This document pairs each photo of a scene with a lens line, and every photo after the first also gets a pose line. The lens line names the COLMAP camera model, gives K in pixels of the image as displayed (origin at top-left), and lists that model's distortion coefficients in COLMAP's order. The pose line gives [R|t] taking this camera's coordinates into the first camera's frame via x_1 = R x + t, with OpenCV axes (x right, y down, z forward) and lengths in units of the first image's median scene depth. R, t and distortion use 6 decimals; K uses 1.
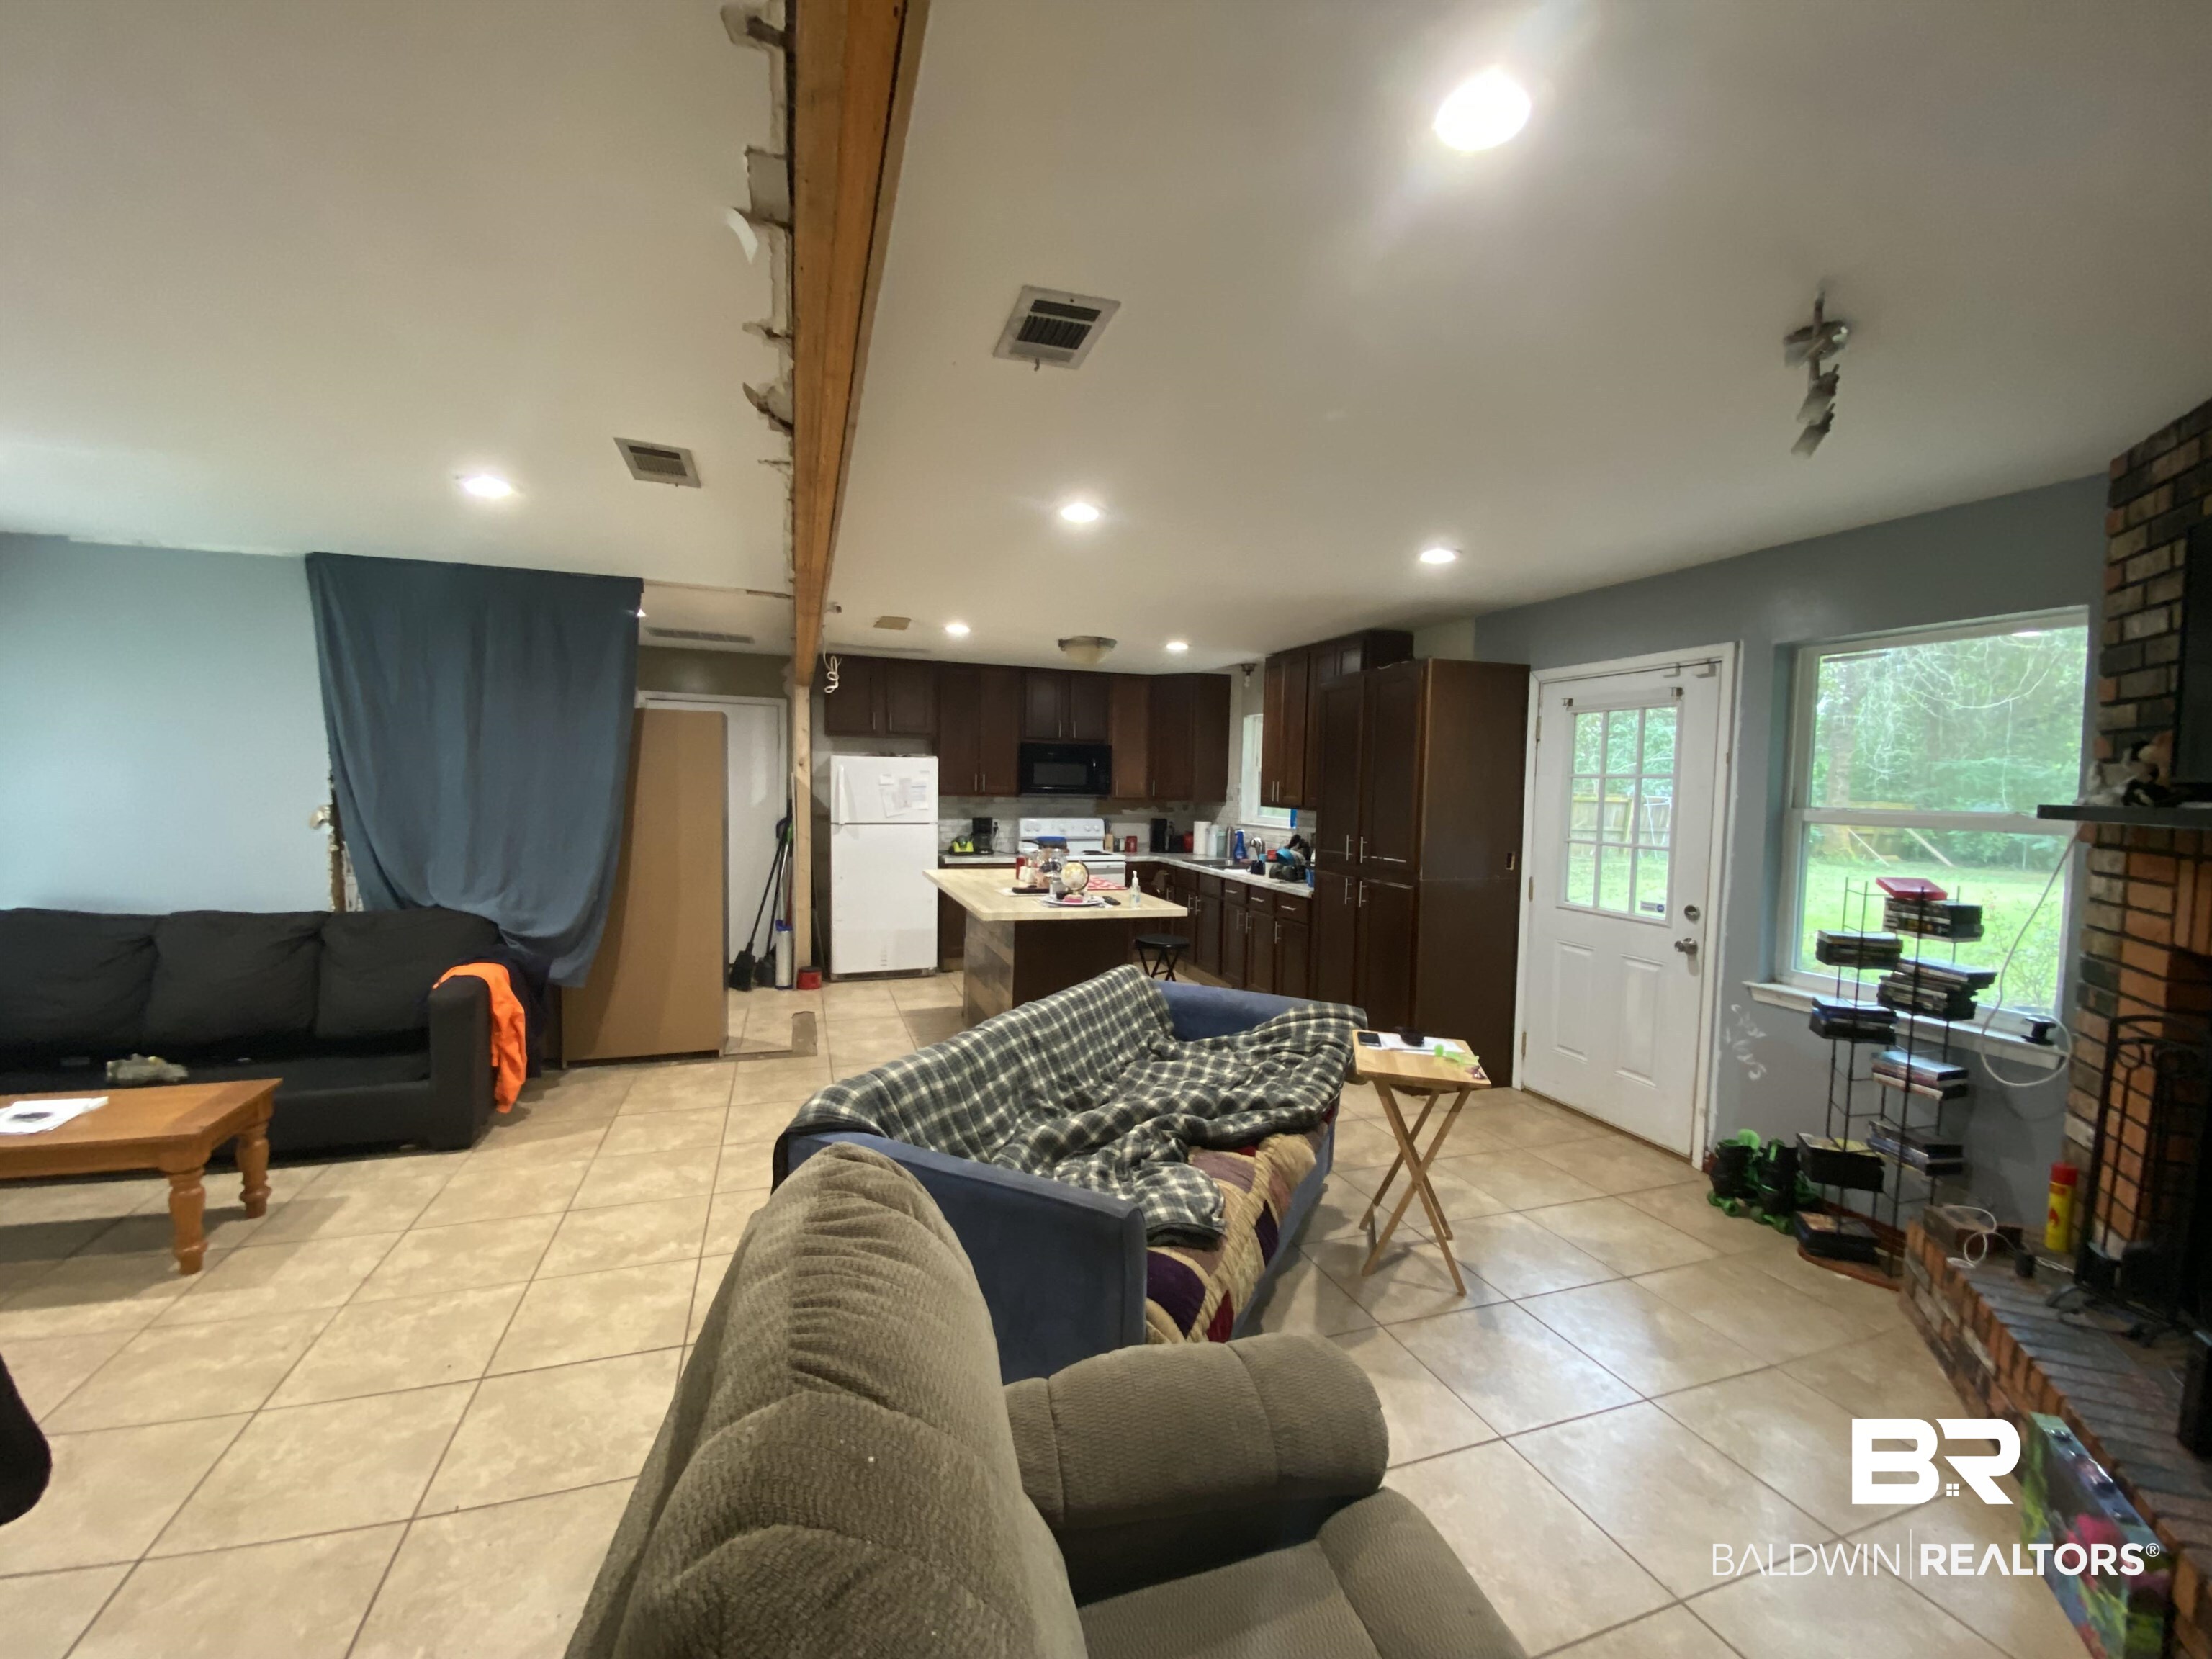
lens RADIAL K [[911.8, 0, 1097.6], [0, 911.8, 832.5], [0, 0, 1]] dist [-0.011276, -0.001495]
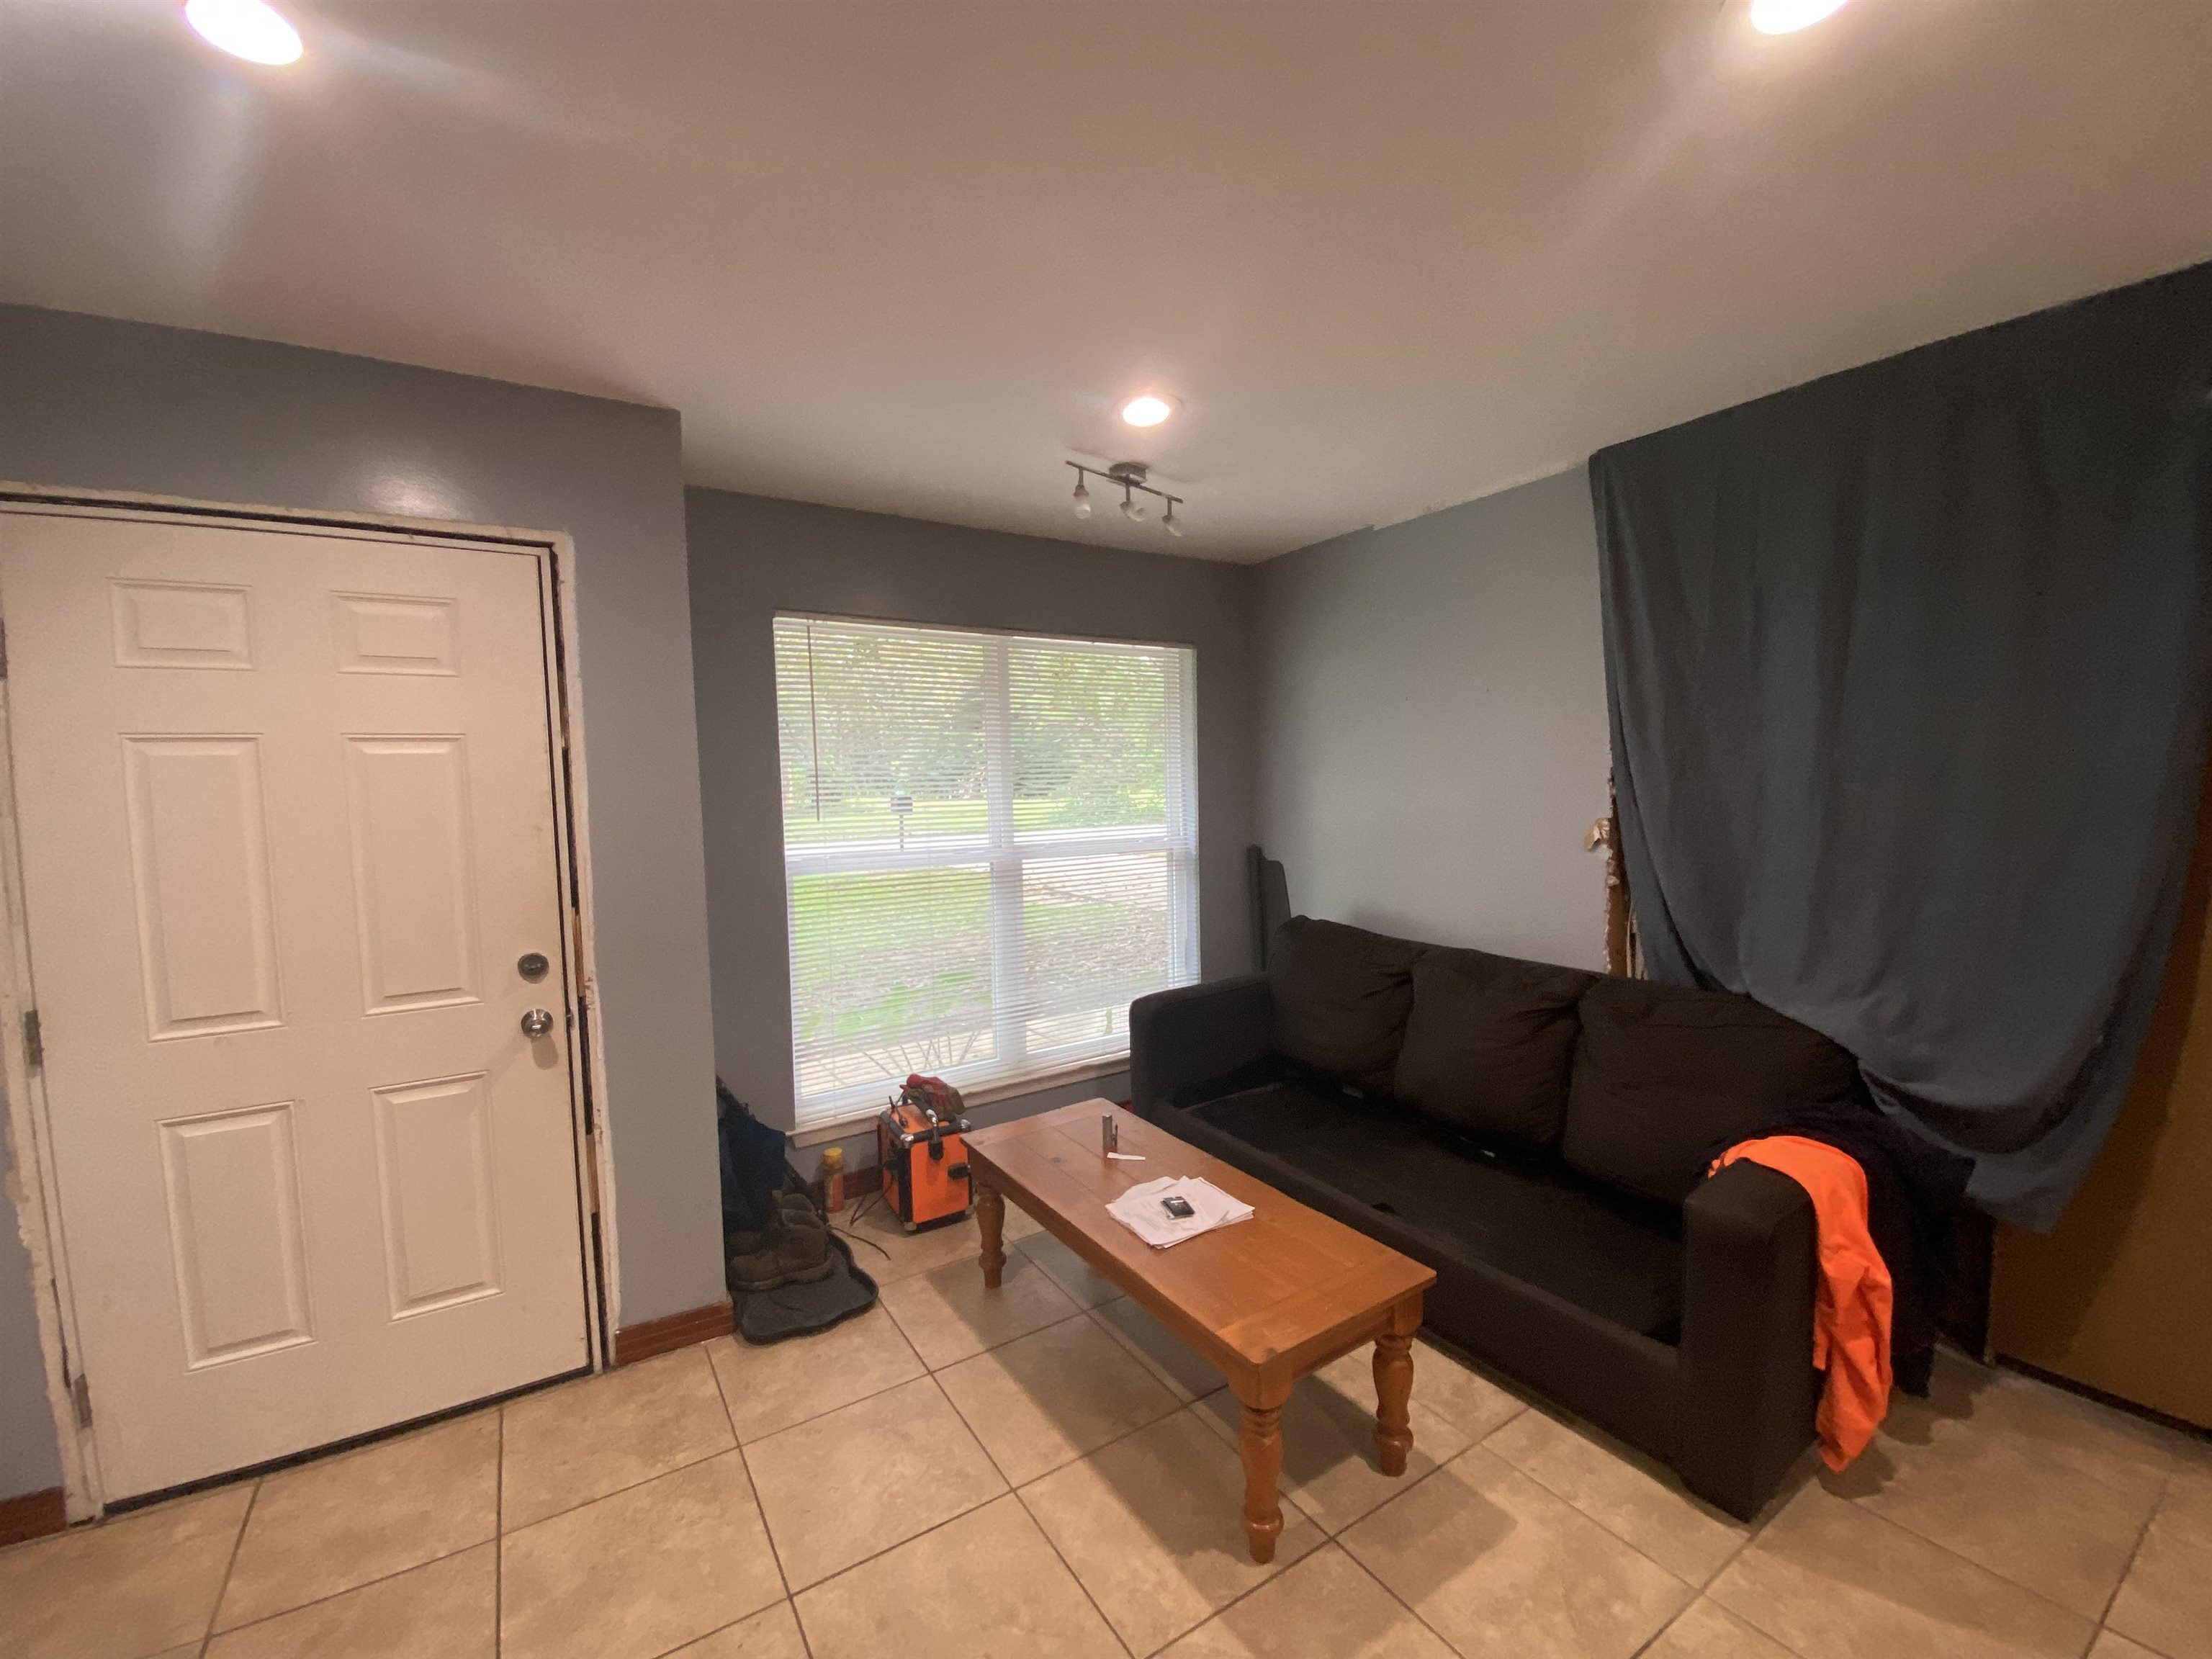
lens RADIAL K [[911.8, 0, 1110.5], [0, 911.8, 835.8], [0, 0, 1]] dist [-0.011276, -0.001495]
pose [[0.253138, 0.039491, -0.966624, -0.294542], [-0.036865, 0.998835, 0.031153, -0.025858], [0.966728, 0.027748, 0.254299, 0.483827]]
